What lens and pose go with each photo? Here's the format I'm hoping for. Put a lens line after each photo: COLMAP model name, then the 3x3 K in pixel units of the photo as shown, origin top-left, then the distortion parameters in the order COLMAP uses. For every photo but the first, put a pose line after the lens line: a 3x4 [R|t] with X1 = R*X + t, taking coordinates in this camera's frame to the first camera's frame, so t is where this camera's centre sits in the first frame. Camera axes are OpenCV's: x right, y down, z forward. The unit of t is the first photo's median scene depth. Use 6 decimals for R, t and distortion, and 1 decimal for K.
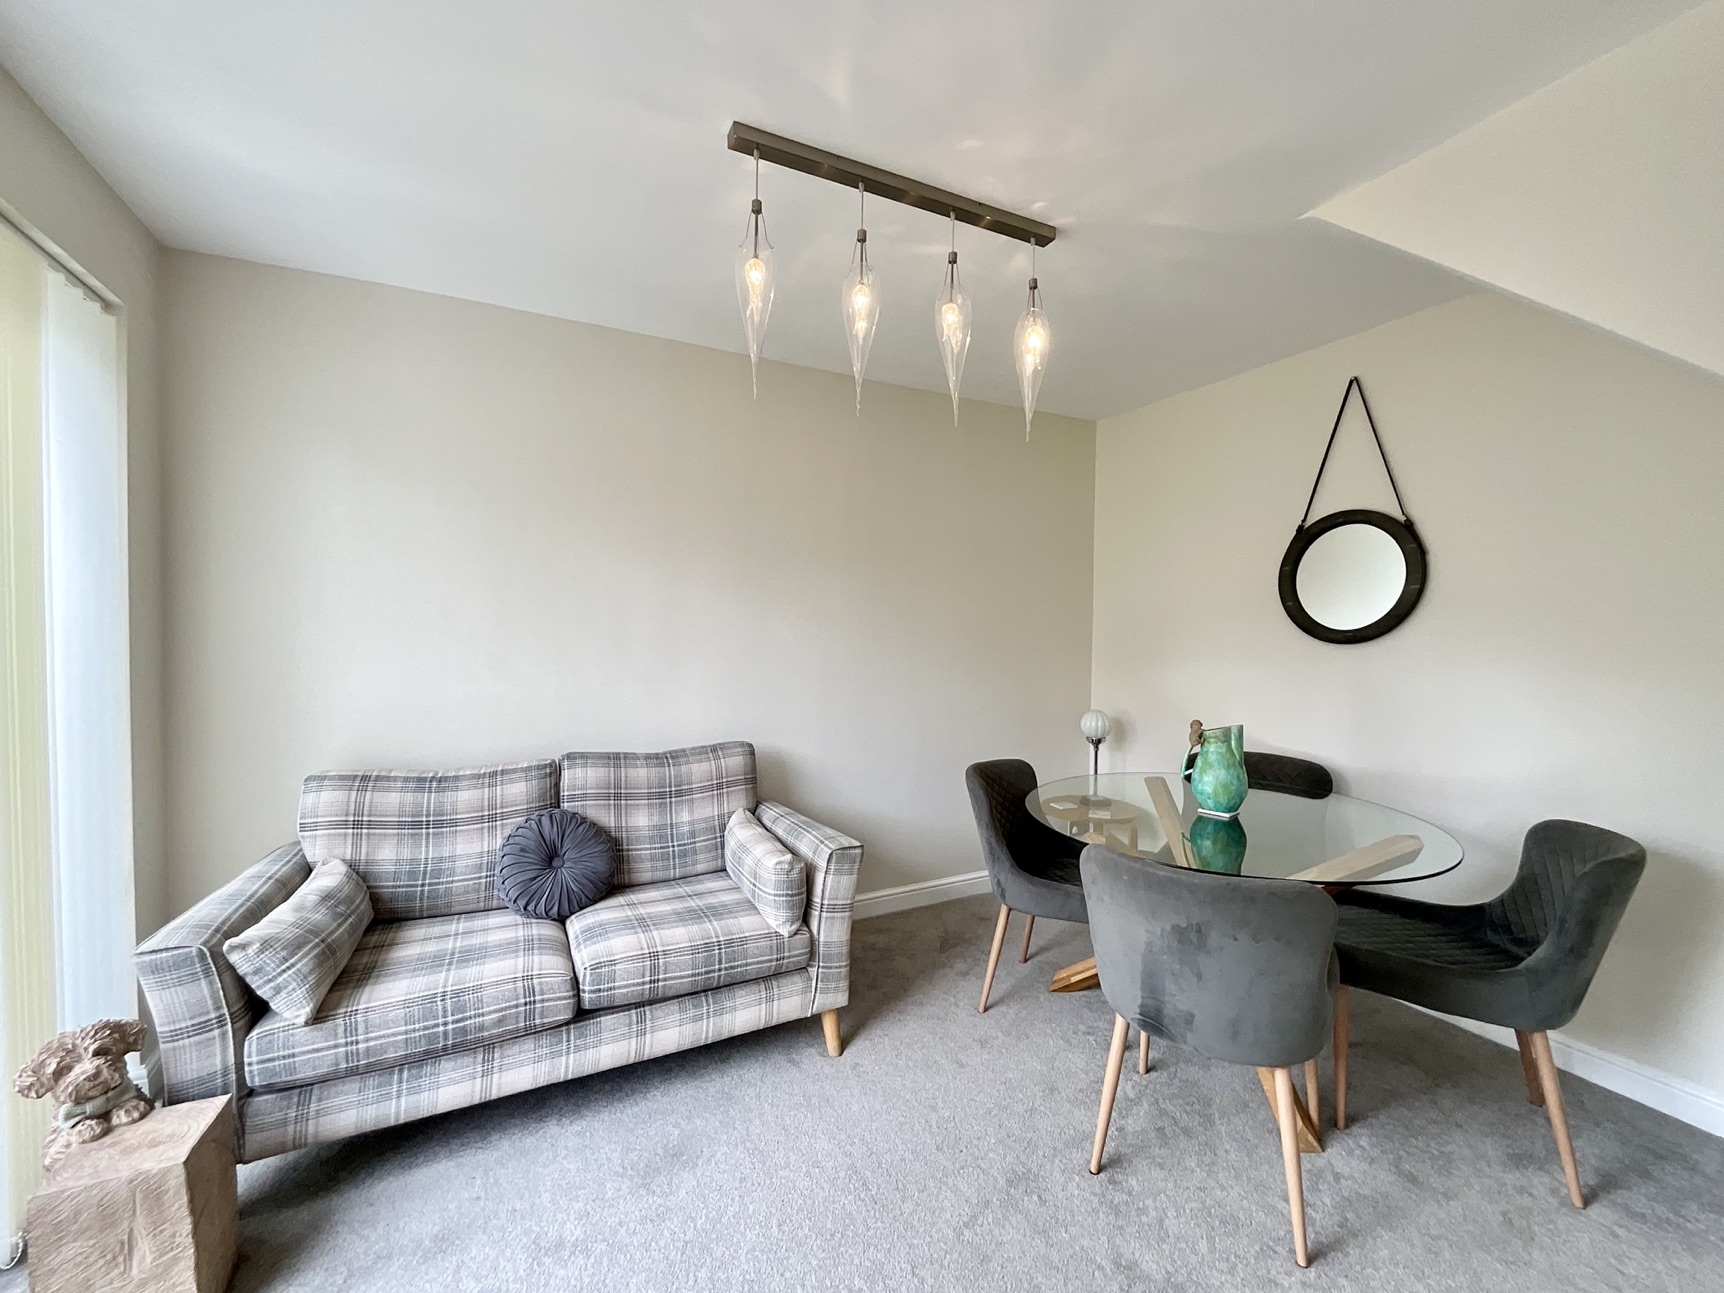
lens RADIAL K [[696.8, 0, 859.8], [0, 696.8, 649.0], [0, 0, 1]] dist [0.000834, -0.000387]
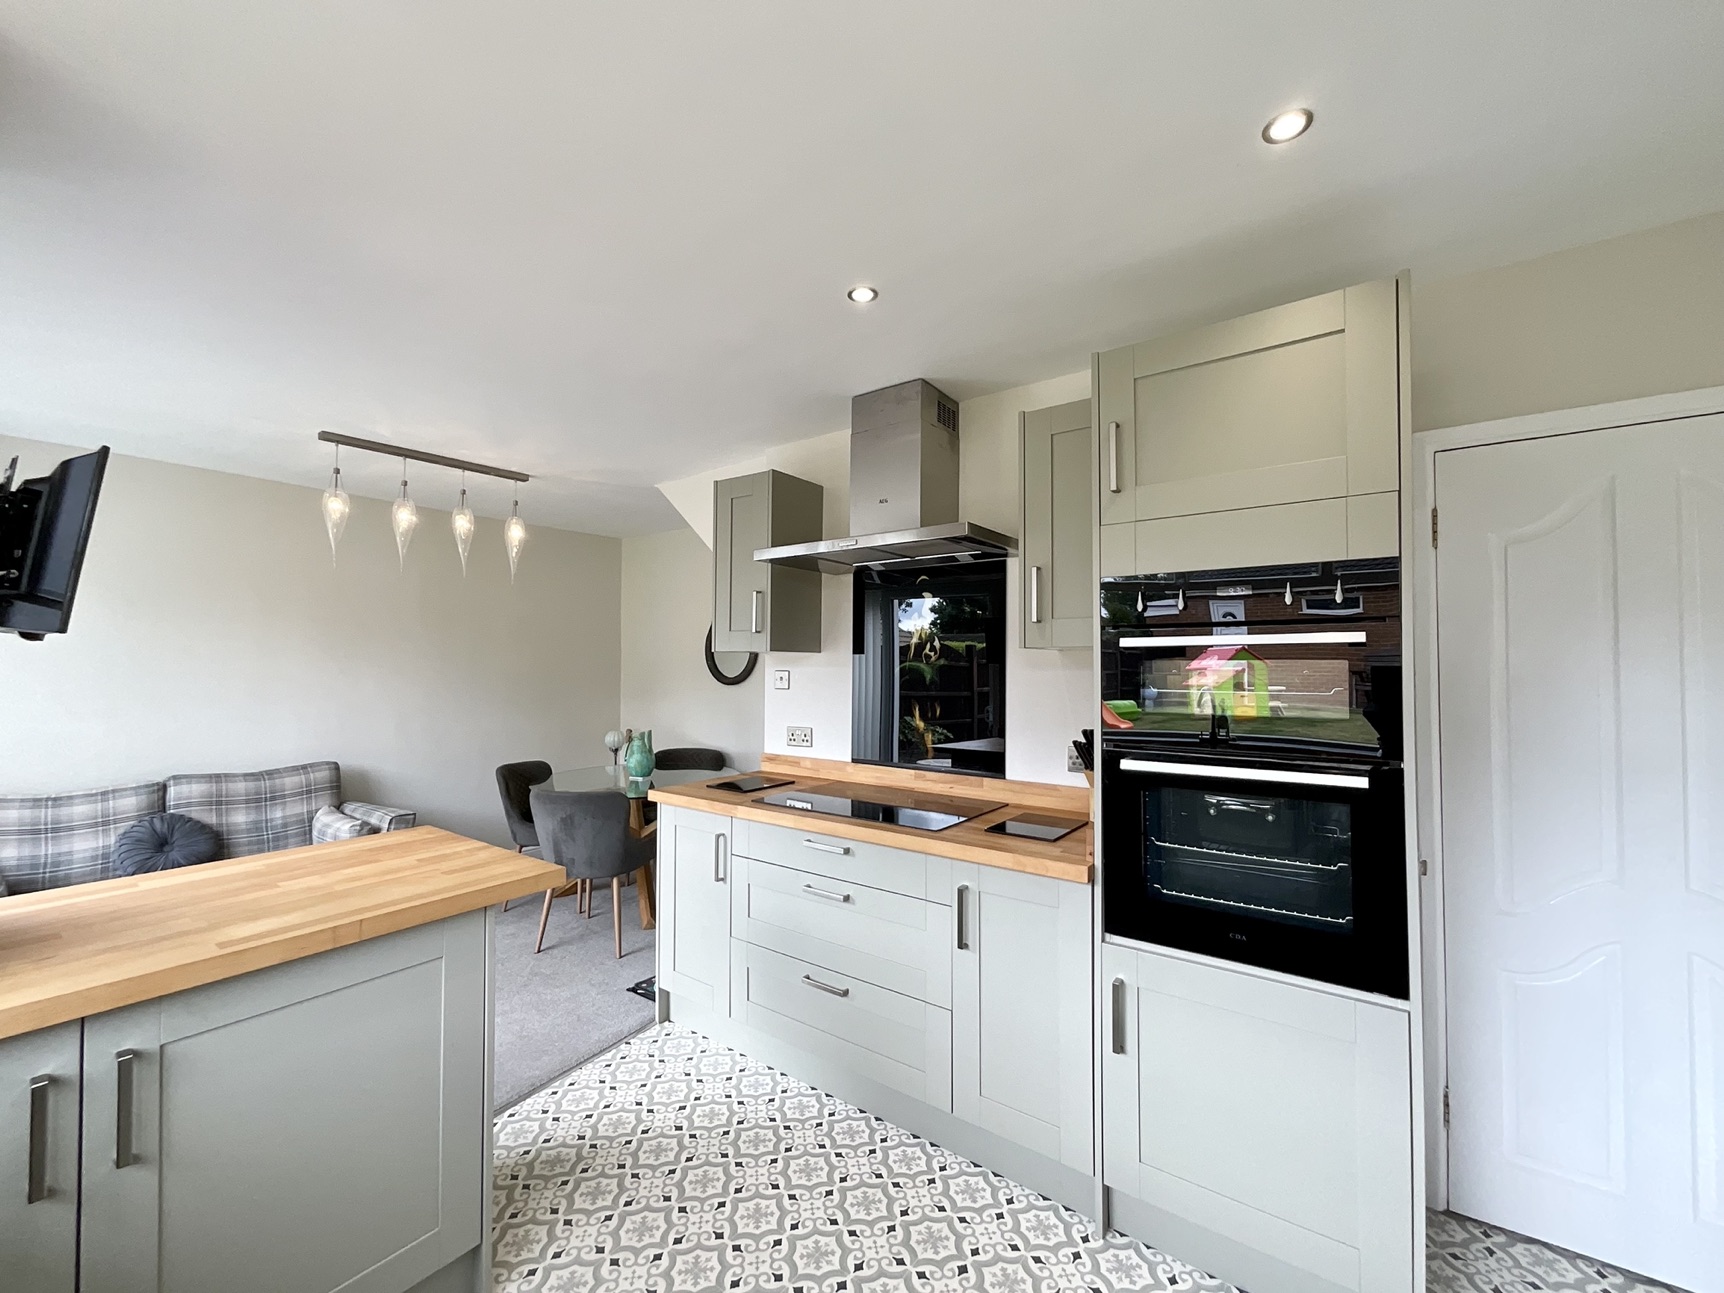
lens RADIAL K [[696.8, 0, 859.8], [0, 696.8, 649.0], [0, 0, 1]] dist [0.000834, -0.000387]
pose [[0.892823, 0.003110, 0.450397, 0.184540], [0.017814, 0.998950, -0.042211, -0.020675], [-0.450055, 0.045710, 0.891830, -0.899347]]
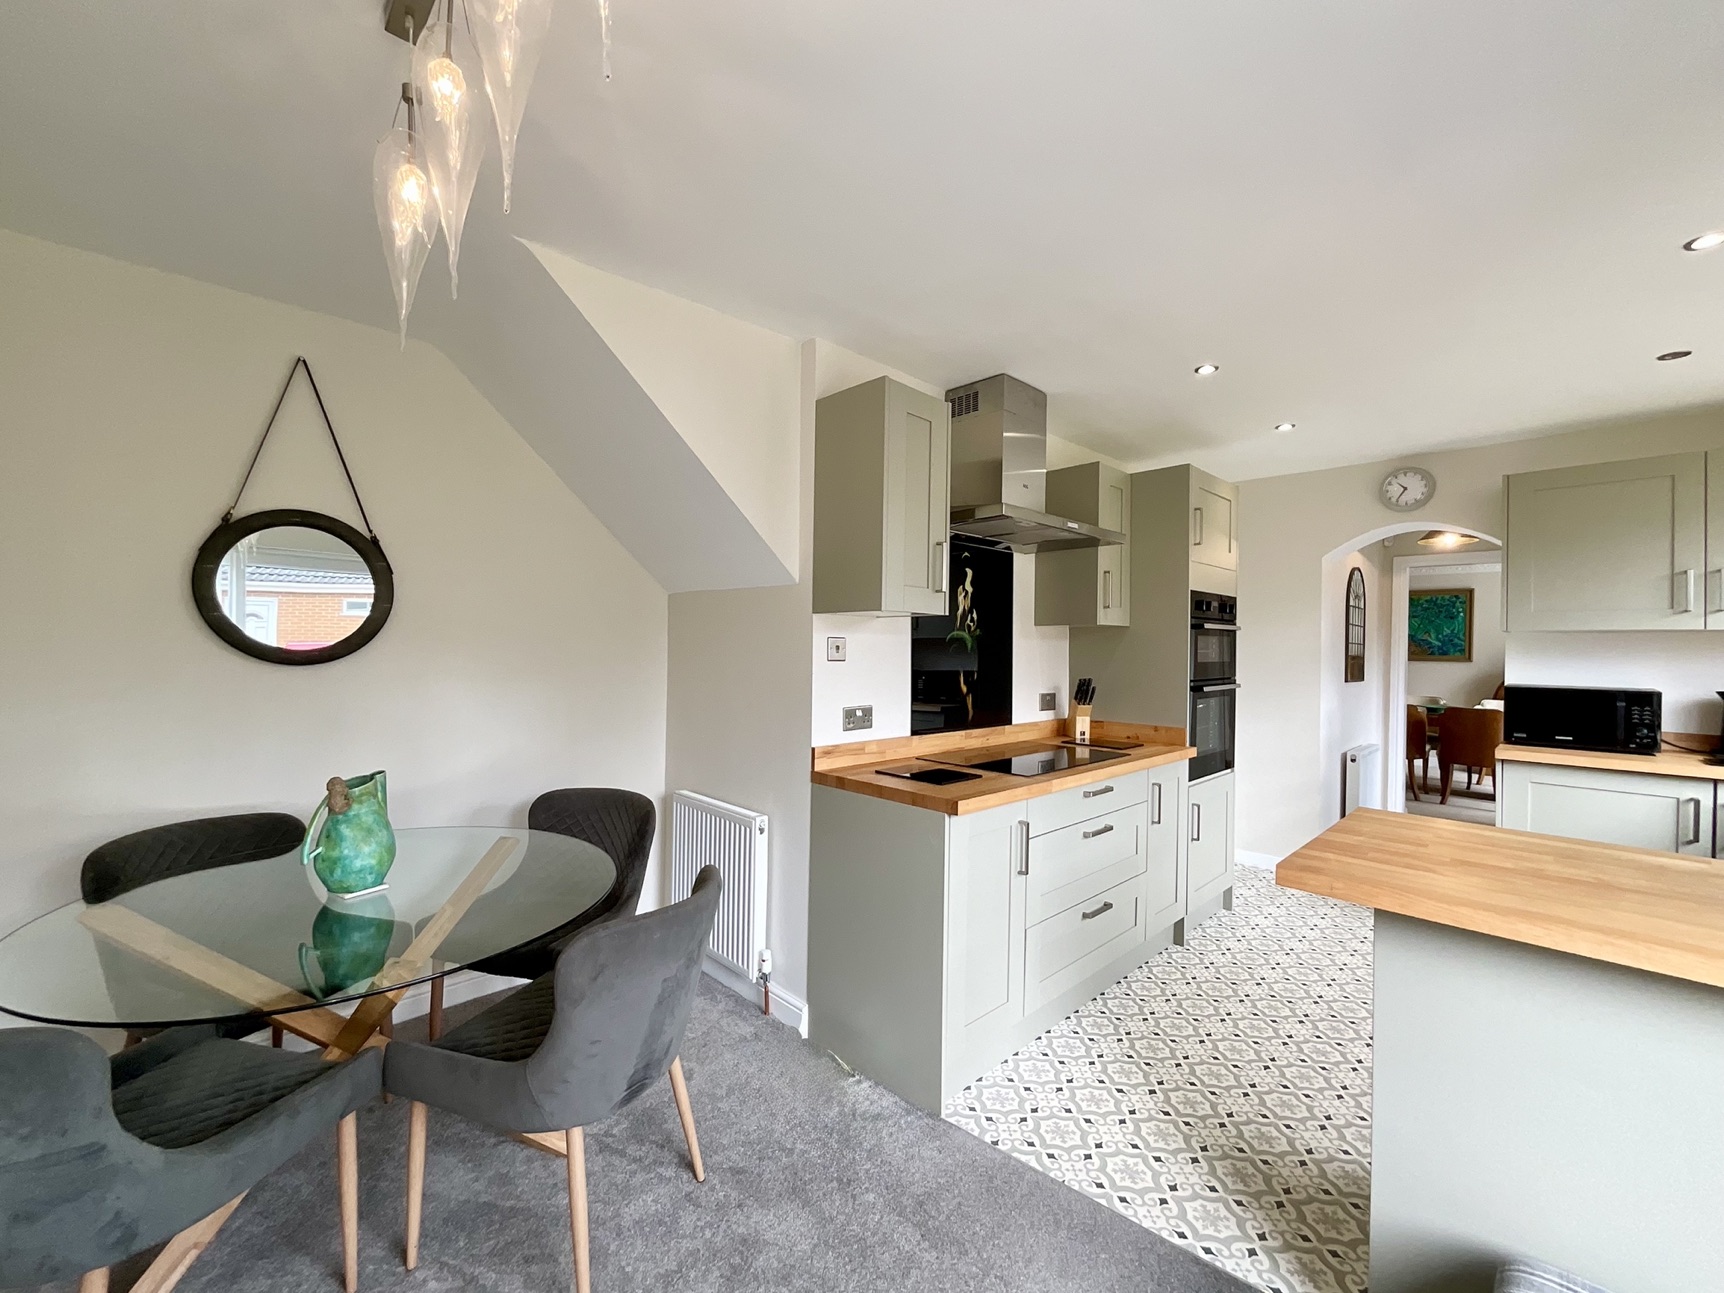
lens RADIAL K [[696.8, 0, 859.8], [0, 696.8, 649.0], [0, 0, 1]] dist [0.000834, -0.000387]
pose [[-0.293411, -0.013185, 0.955895, -0.362174], [0.011712, 0.999780, 0.017385, -0.038848], [-0.955915, 0.016296, -0.293192, 0.656134]]
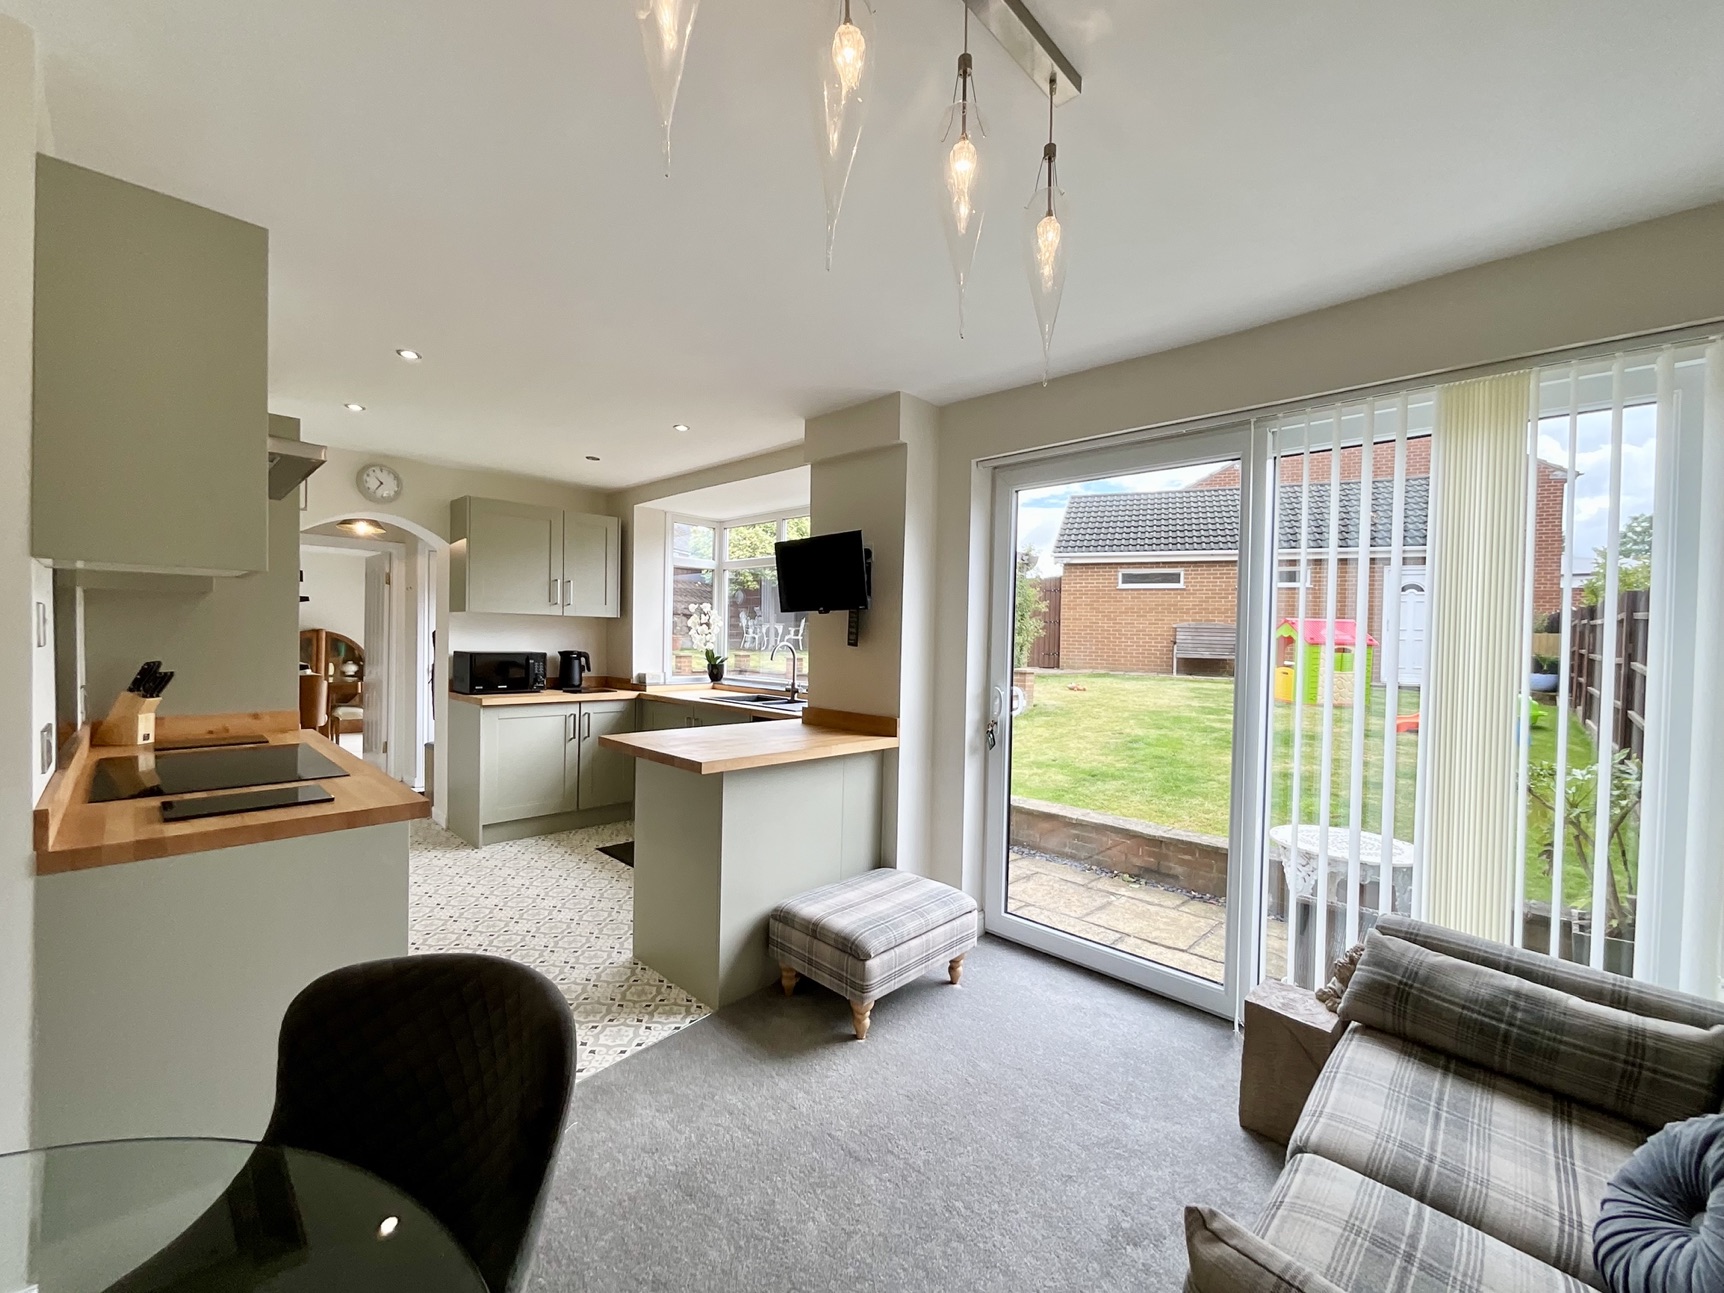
lens RADIAL K [[702.1, 0, 862.0], [0, 702.1, 646.5], [0, 0, 1]] dist [-0.033832, -0.000075]
pose [[-0.943612, -0.023539, -0.330216, 0.207524], [-0.037902, 0.998592, 0.037123, -0.051488], [0.328877, 0.047546, -0.943175, 1.138887]]
